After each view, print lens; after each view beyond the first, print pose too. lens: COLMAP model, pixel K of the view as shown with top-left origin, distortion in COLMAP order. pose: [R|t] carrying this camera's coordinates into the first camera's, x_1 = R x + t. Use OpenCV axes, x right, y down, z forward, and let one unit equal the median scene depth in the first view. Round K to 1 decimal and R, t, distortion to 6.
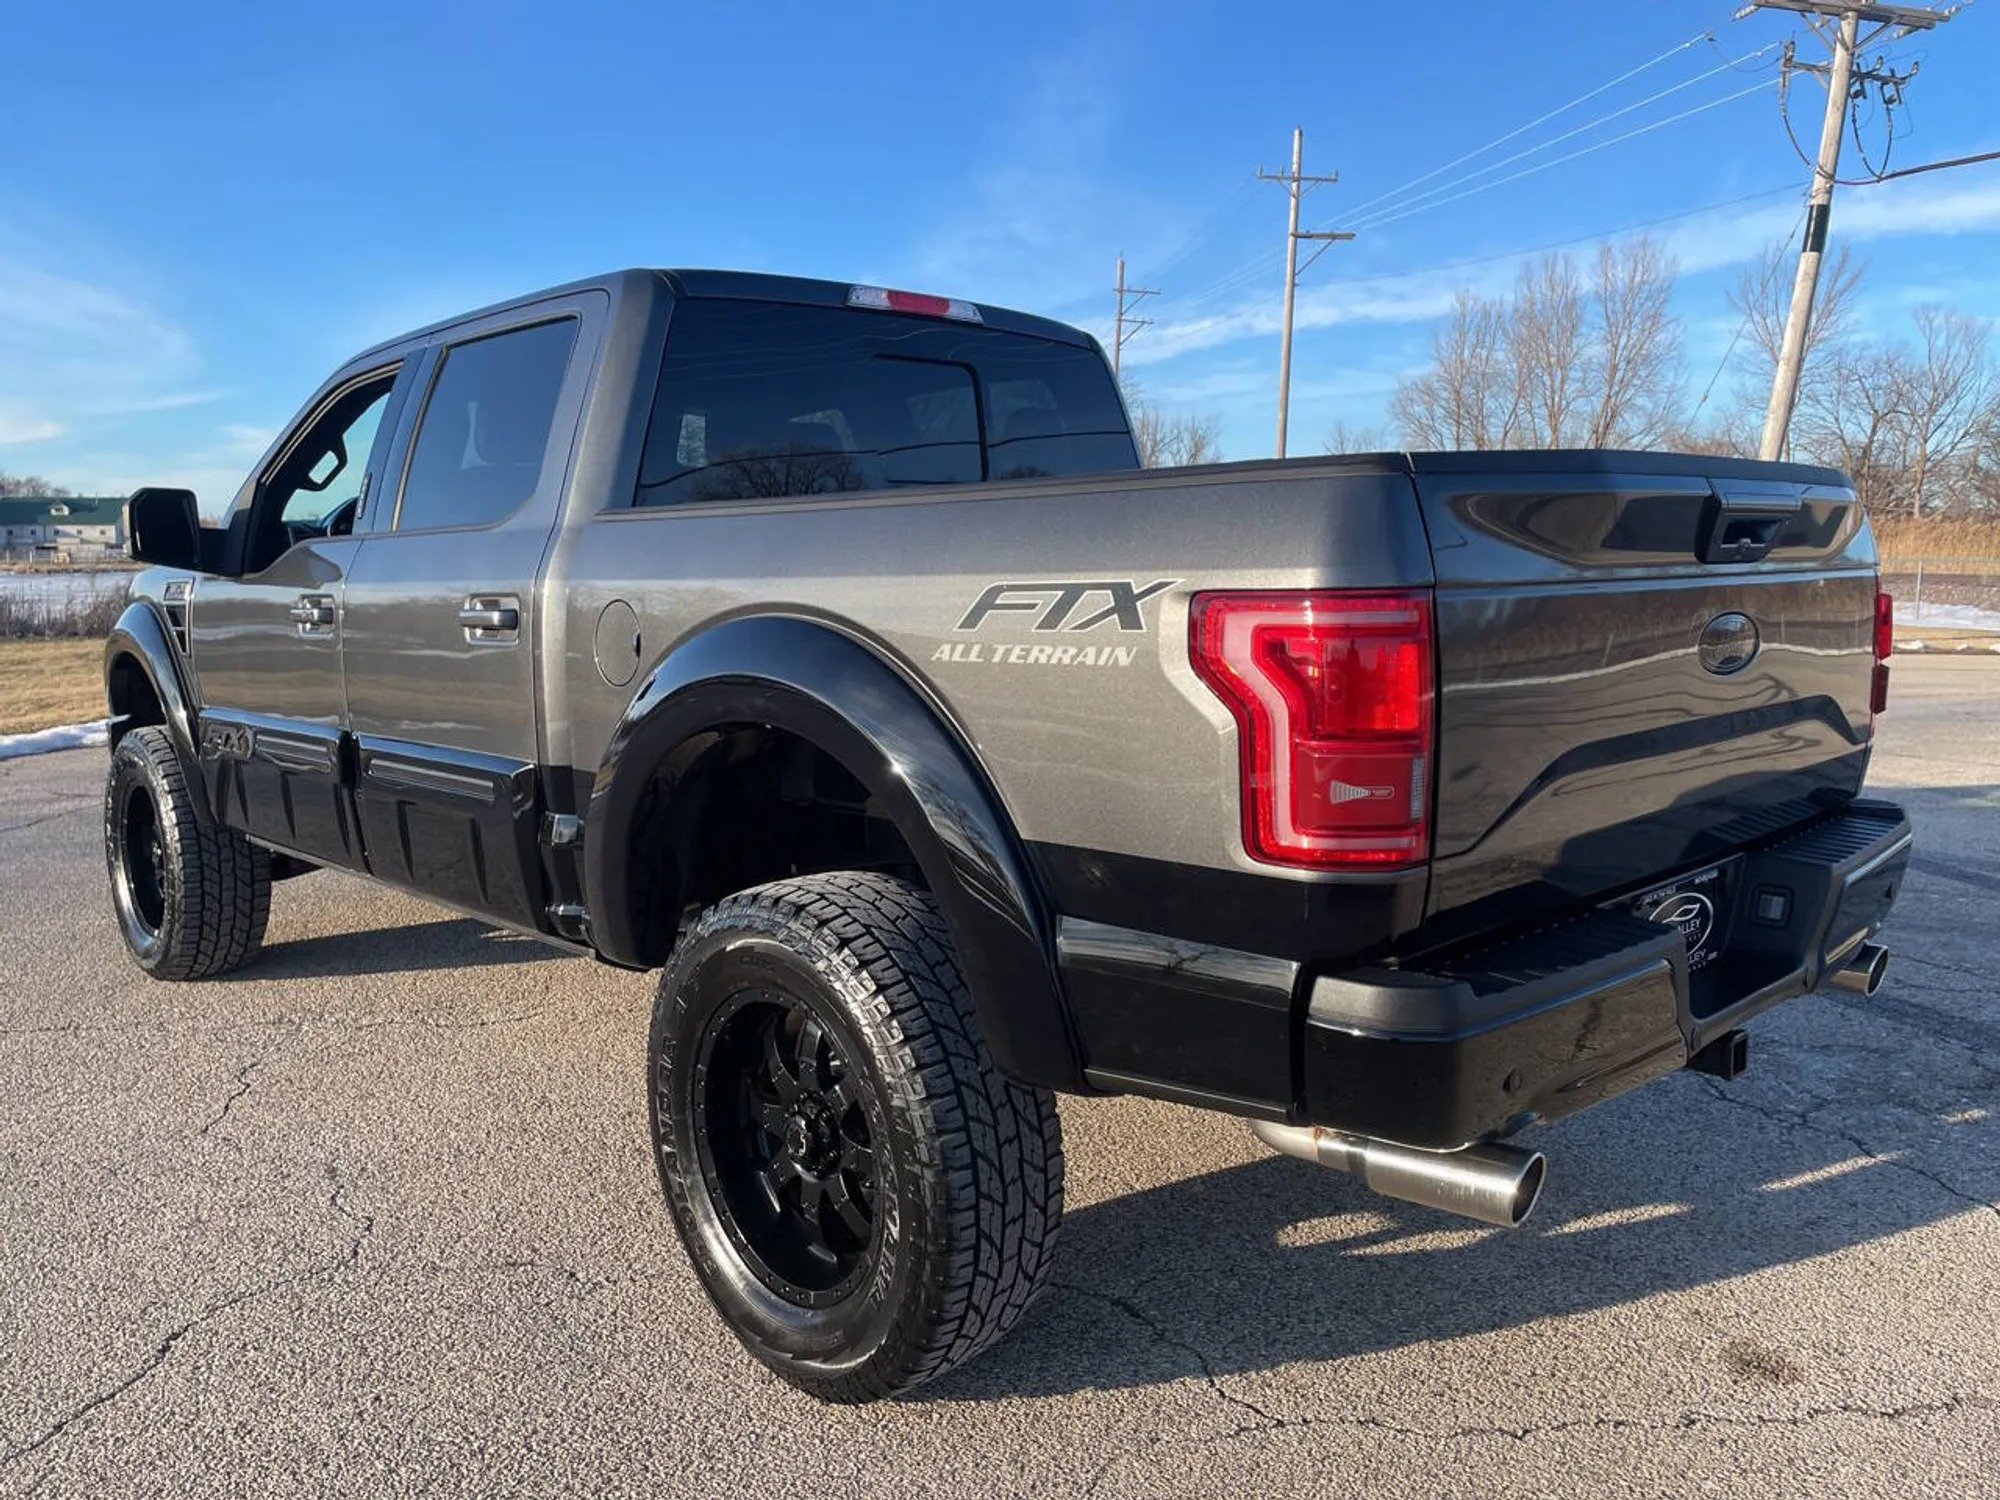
lens RADIAL K [[1522.5, 0, 1056.1], [0, 1522.5, 719.1], [0, 0, 1]] dist [0.069665, -0.090527]
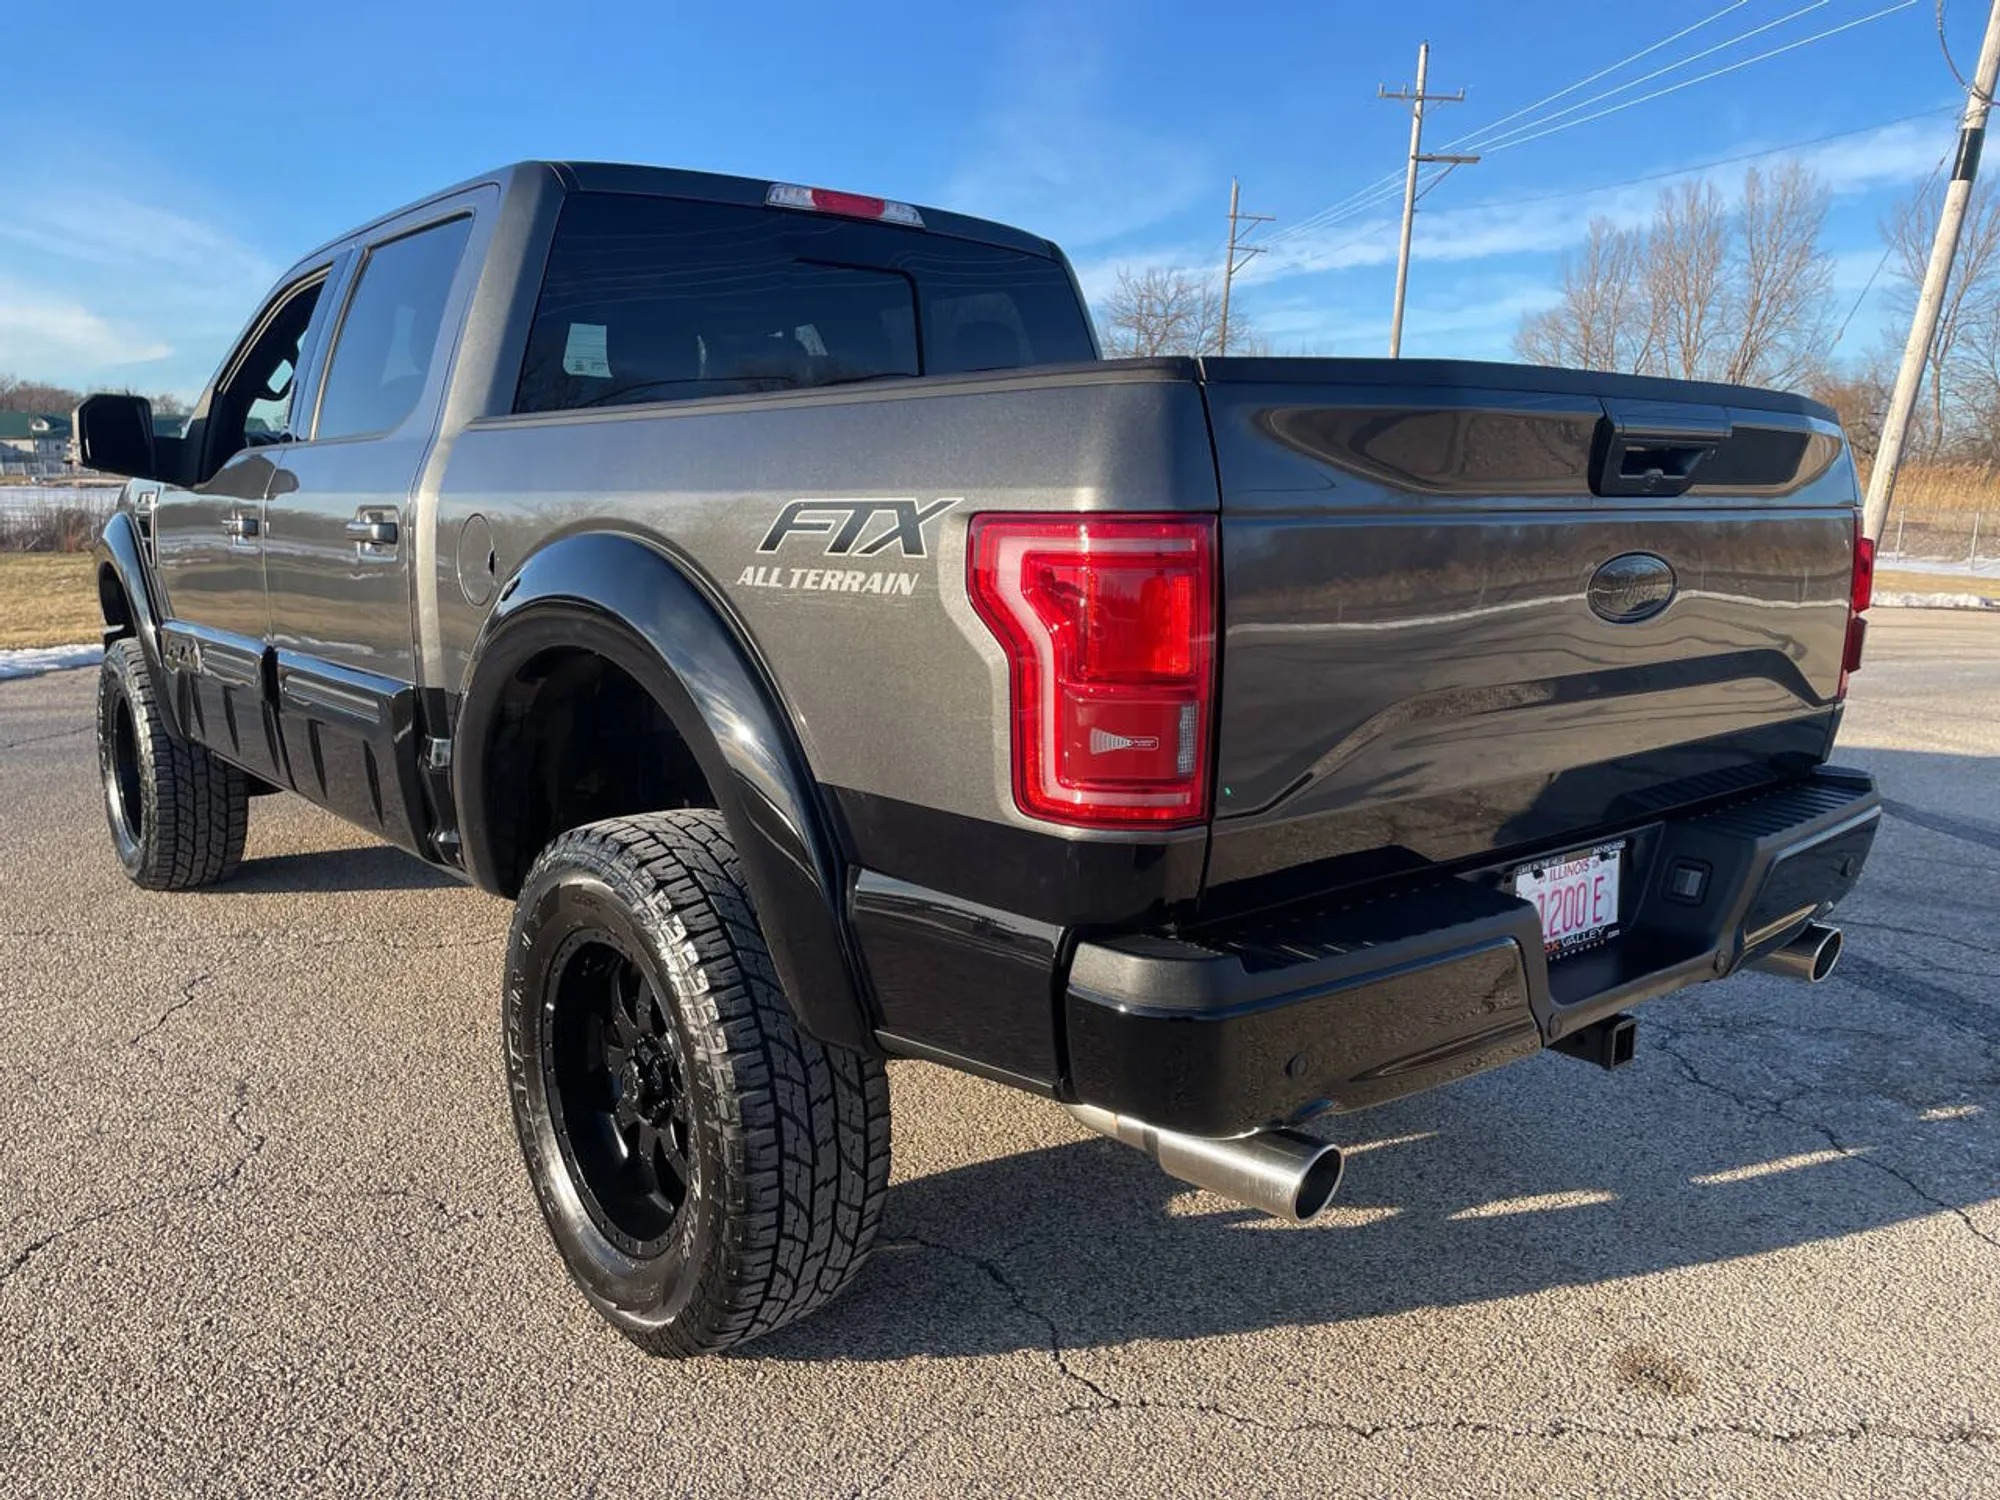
lens RADIAL K [[1522.5, 0, 1055.9], [0, 1522.5, 756.0], [0, 0, 1]] dist [0.069665, -0.090527]
pose [[0.996939, 0.032516, -0.071105, 0.151544], [-0.027898, 0.997495, 0.064999, -0.000613], [0.073040, -0.062816, 0.995349, 0.075600]]
